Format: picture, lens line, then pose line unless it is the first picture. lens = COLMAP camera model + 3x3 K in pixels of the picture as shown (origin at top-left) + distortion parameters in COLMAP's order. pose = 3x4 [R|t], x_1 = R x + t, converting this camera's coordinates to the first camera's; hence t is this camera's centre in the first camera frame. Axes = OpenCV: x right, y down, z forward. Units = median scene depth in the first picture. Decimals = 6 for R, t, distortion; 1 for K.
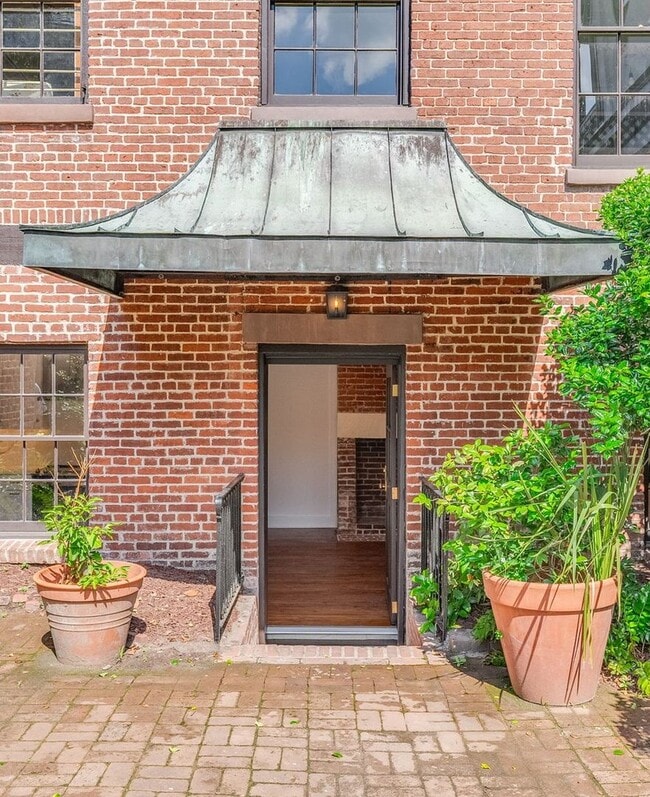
lens RADIAL K [[913.2, 0, 327.6], [0, 913.2, 394.1], [0, 0, 1]] dist [0.002960, 0.001185]
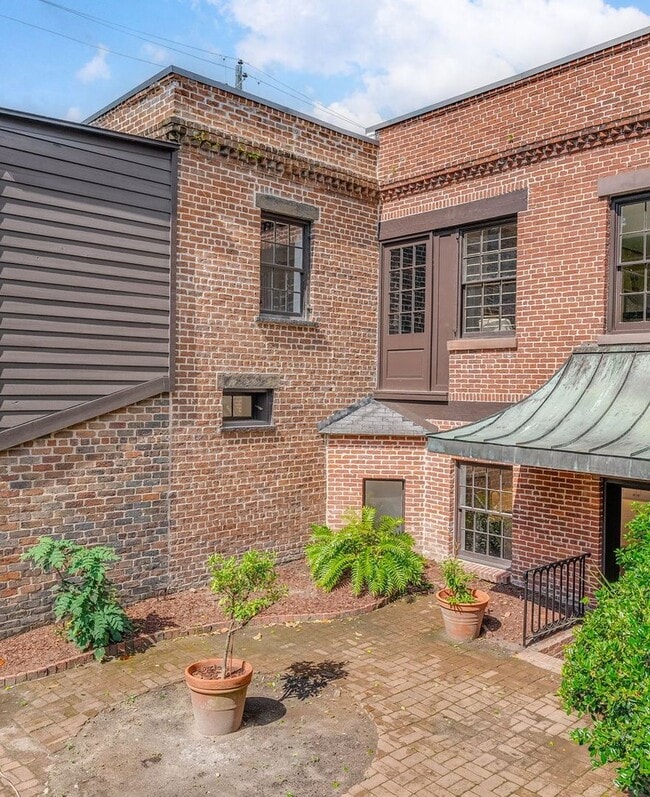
lens RADIAL K [[709.5, 0, 325.3], [0, 709.5, 405.4], [0, 0, 1]] dist [-0.002966, -0.000445]
pose [[0.657767, 0.028309, -0.752689, 0.560969], [-0.020851, 0.999595, 0.019374, -0.198987], [0.752932, 0.002950, 0.658091, -0.224250]]
